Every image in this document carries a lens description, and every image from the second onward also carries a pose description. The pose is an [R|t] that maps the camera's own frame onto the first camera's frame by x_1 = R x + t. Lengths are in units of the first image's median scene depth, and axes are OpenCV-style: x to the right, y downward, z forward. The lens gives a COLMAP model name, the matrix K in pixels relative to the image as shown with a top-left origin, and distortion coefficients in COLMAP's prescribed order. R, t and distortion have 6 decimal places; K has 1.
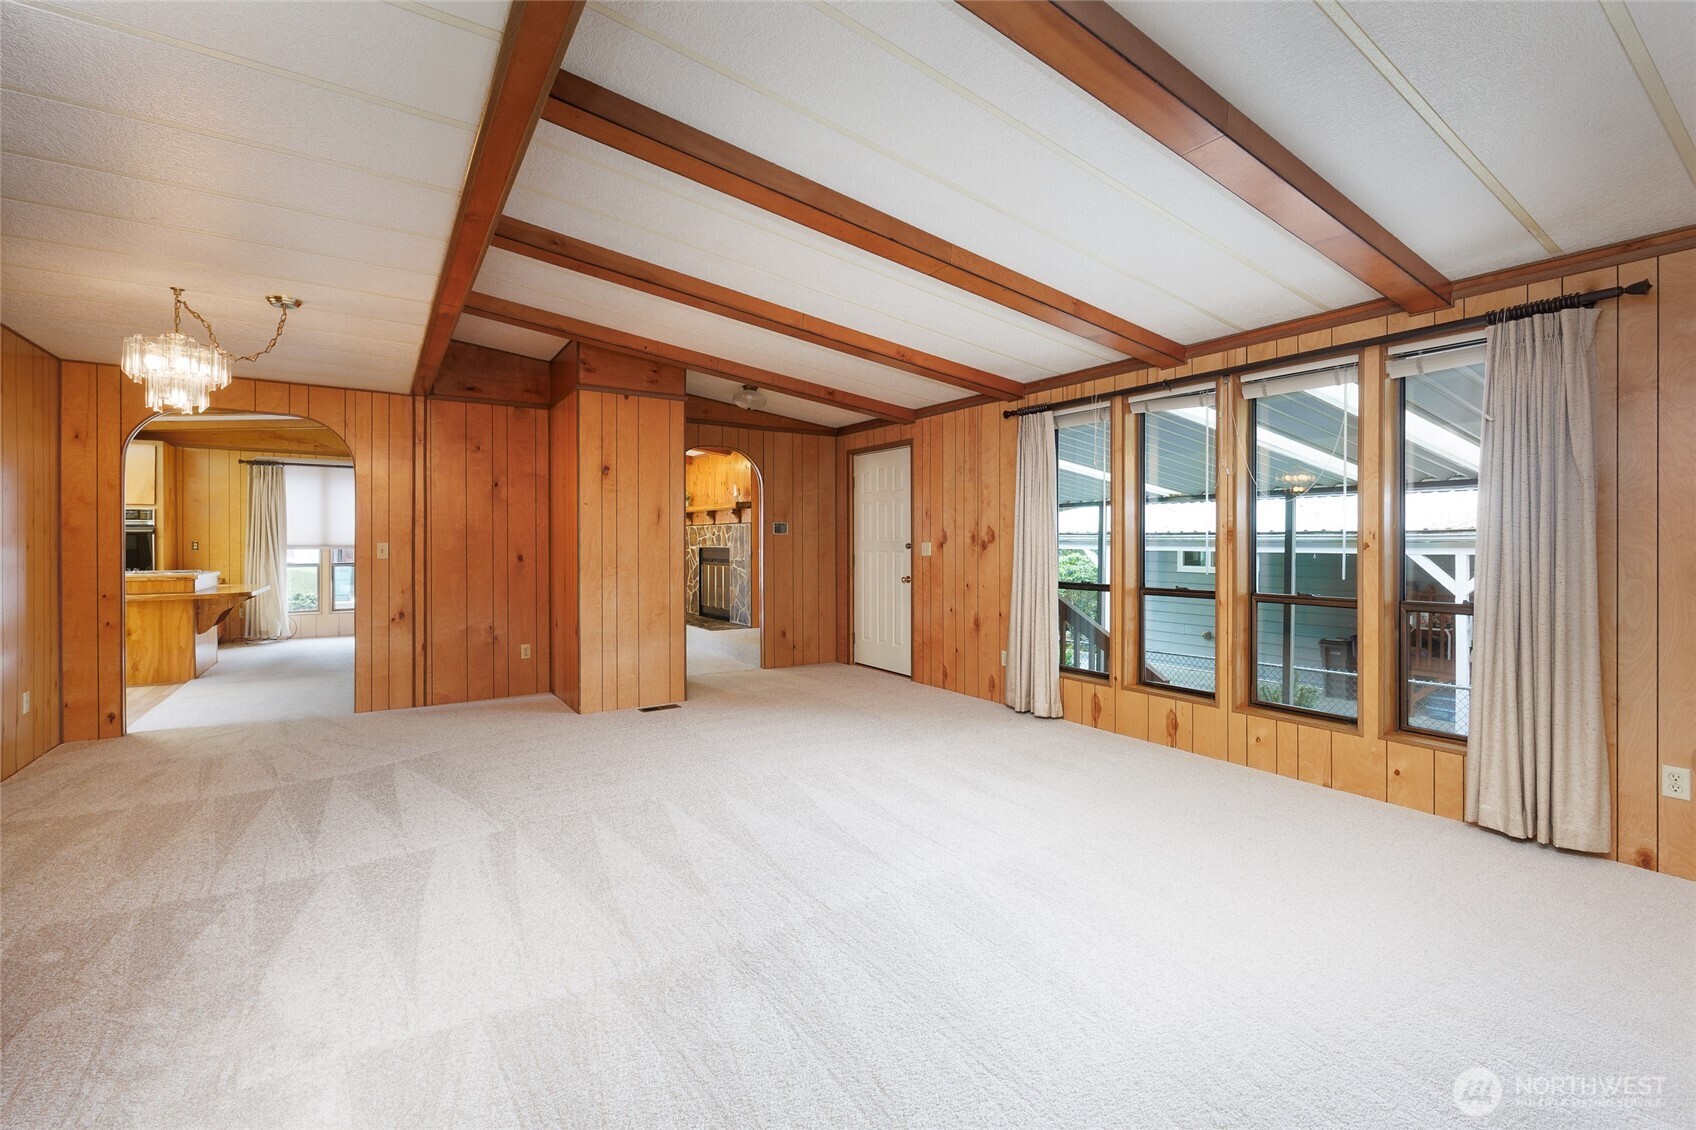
lens RADIAL K [[679.6, 0, 846.8], [0, 679.6, 538.8], [0, 0, 1]] dist [0.002824, 0.000191]
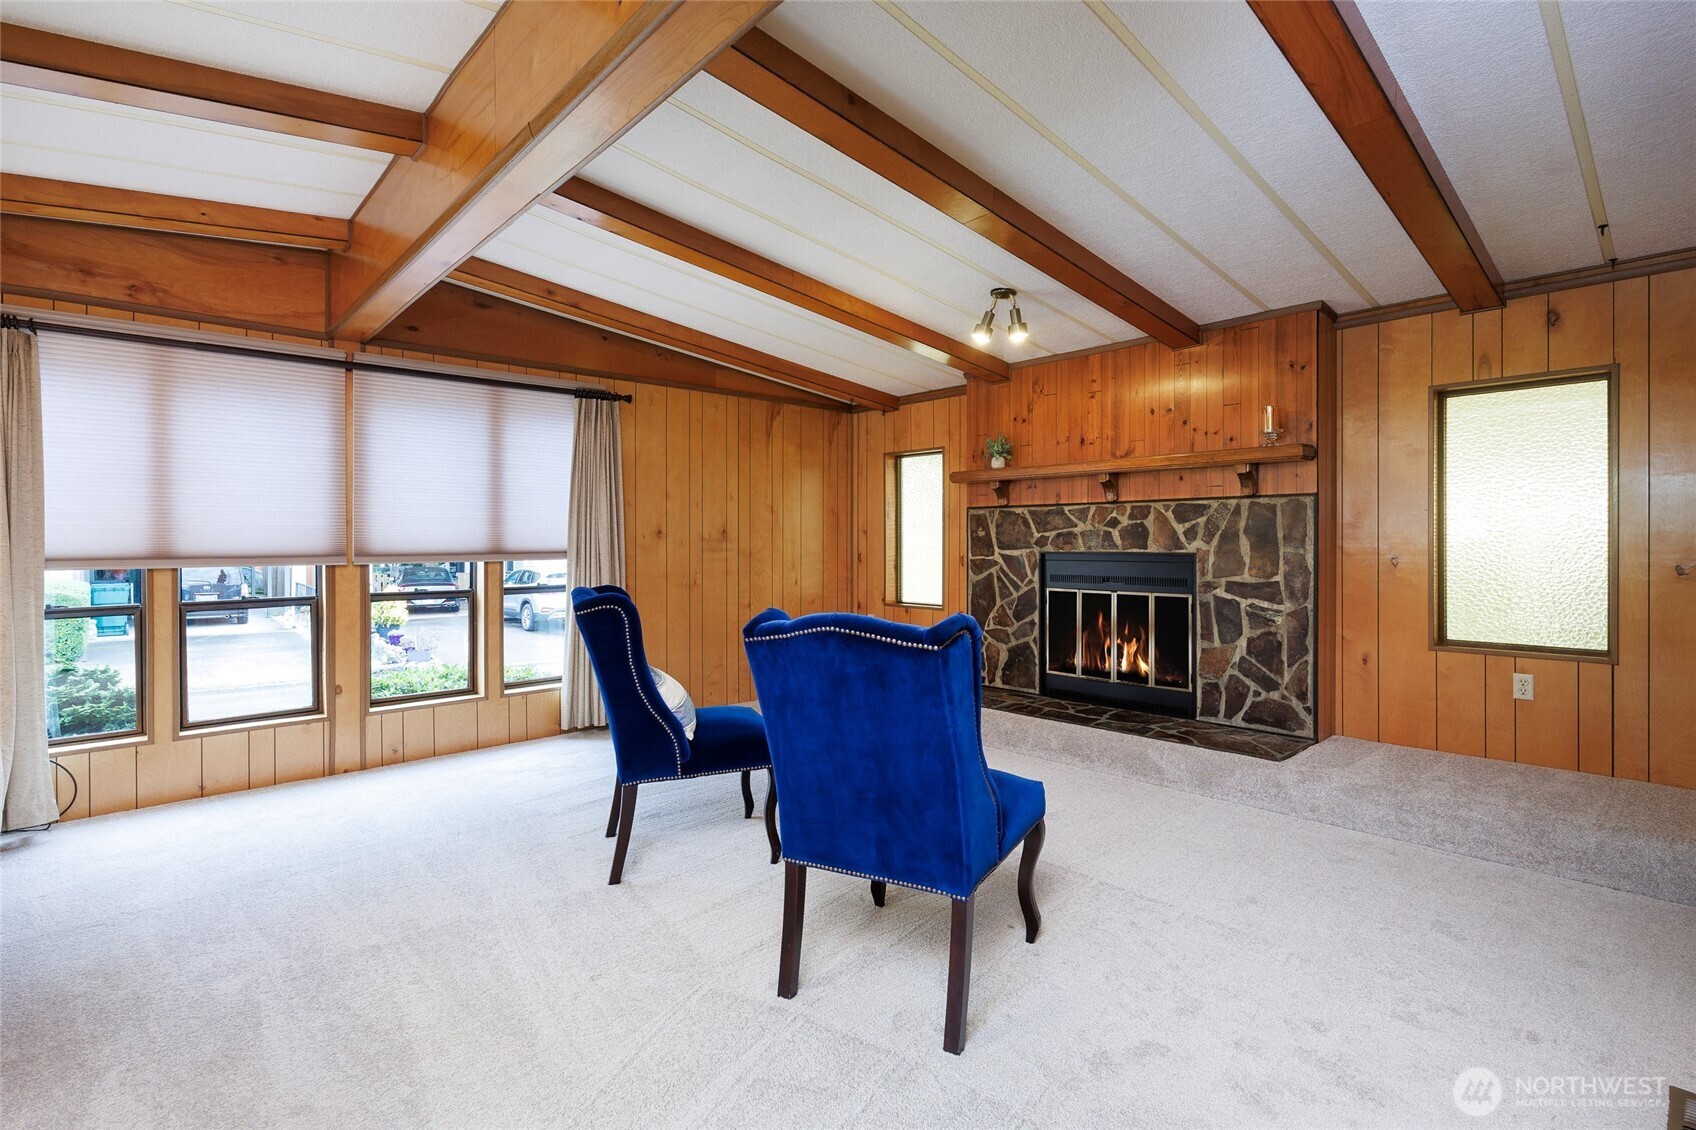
lens RADIAL K [[679.6, 0, 846.8], [0, 679.6, 538.8], [0, 0, 1]] dist [0.002824, 0.000191]
pose [[0.987699, 0.010561, 0.156007, -0.432874], [-0.008132, 0.999836, -0.016203, 0.012150], [-0.156153, 0.014735, 0.987623, 0.549372]]
